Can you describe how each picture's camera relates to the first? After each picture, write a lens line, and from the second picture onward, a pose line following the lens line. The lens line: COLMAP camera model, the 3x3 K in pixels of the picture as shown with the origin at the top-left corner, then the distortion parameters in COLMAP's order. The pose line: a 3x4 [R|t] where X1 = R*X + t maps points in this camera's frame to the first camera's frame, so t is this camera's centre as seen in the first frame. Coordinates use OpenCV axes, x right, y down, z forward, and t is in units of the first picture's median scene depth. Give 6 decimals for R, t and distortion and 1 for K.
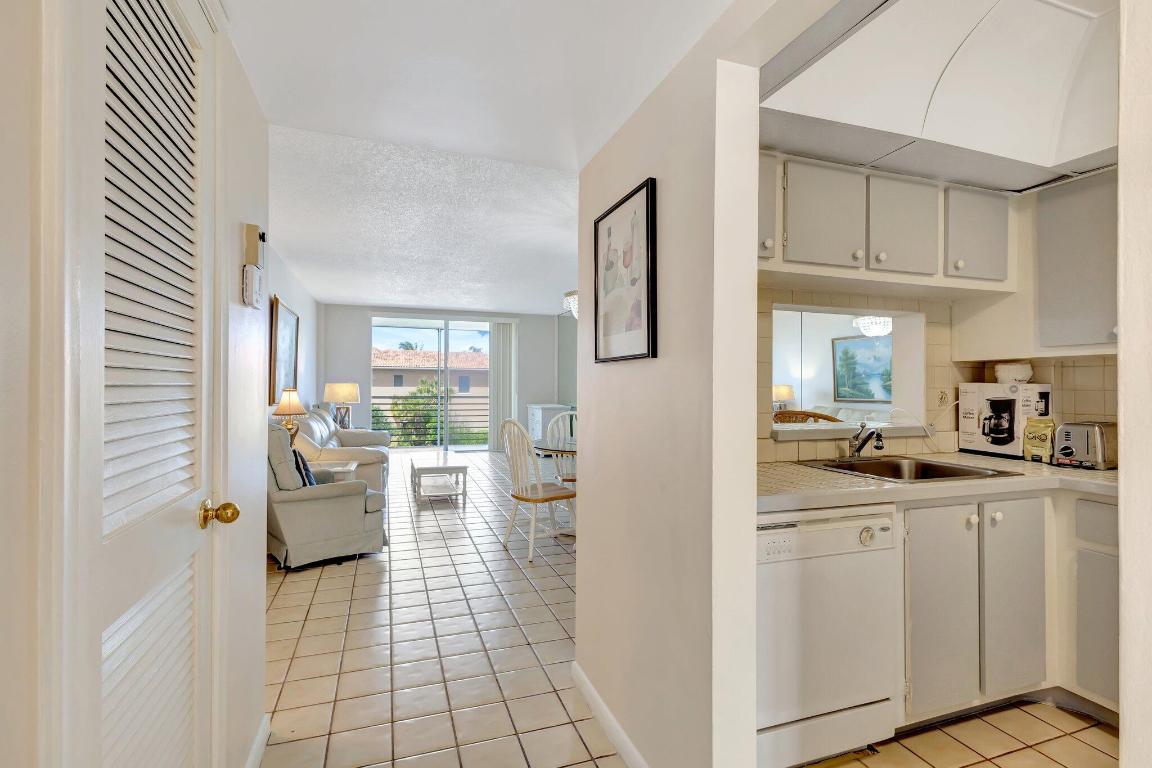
lens RADIAL K [[550.8, 0, 572.9], [0, 550.8, 382.9], [0, 0, 1]] dist [0.002121, -0.001785]
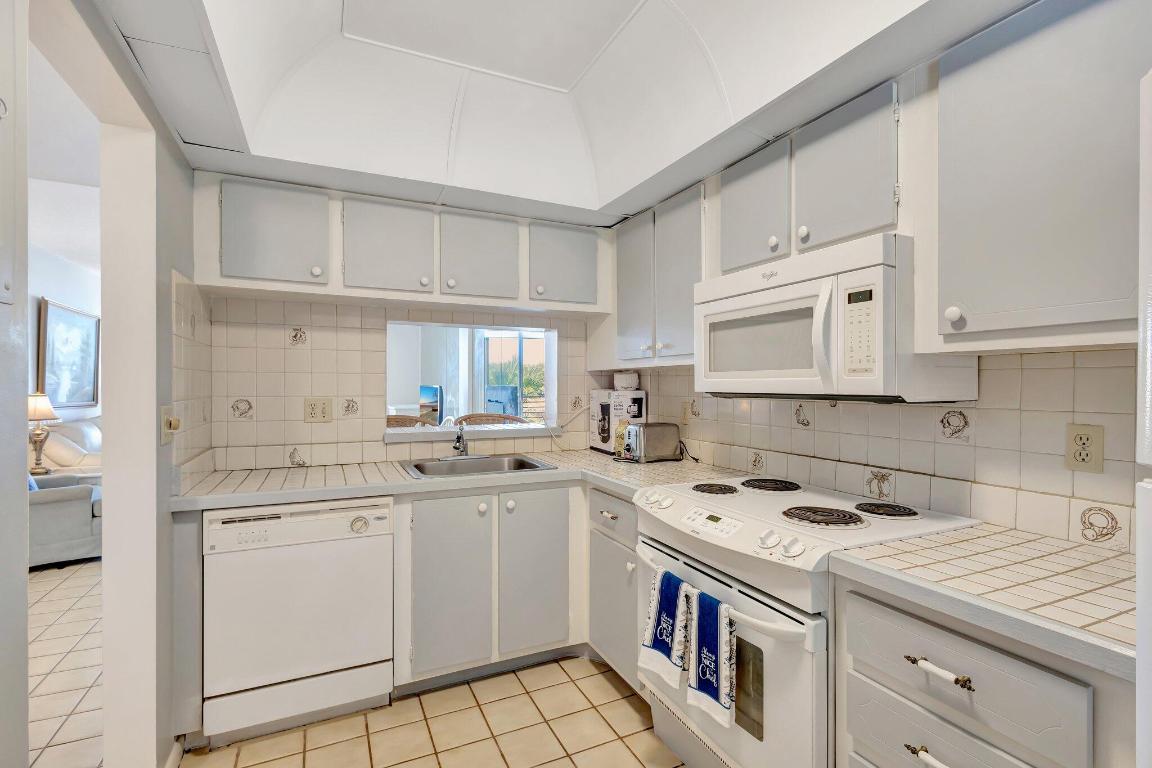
lens RADIAL K [[550.8, 0, 582.2], [0, 550.8, 385.6], [0, 0, 1]] dist [0.002121, -0.001785]
pose [[0.993120, -0.003395, 0.117056, 0.609096], [0.002008, 0.999926, 0.011958, -0.024255], [-0.117088, -0.011641, 0.993053, -0.162964]]
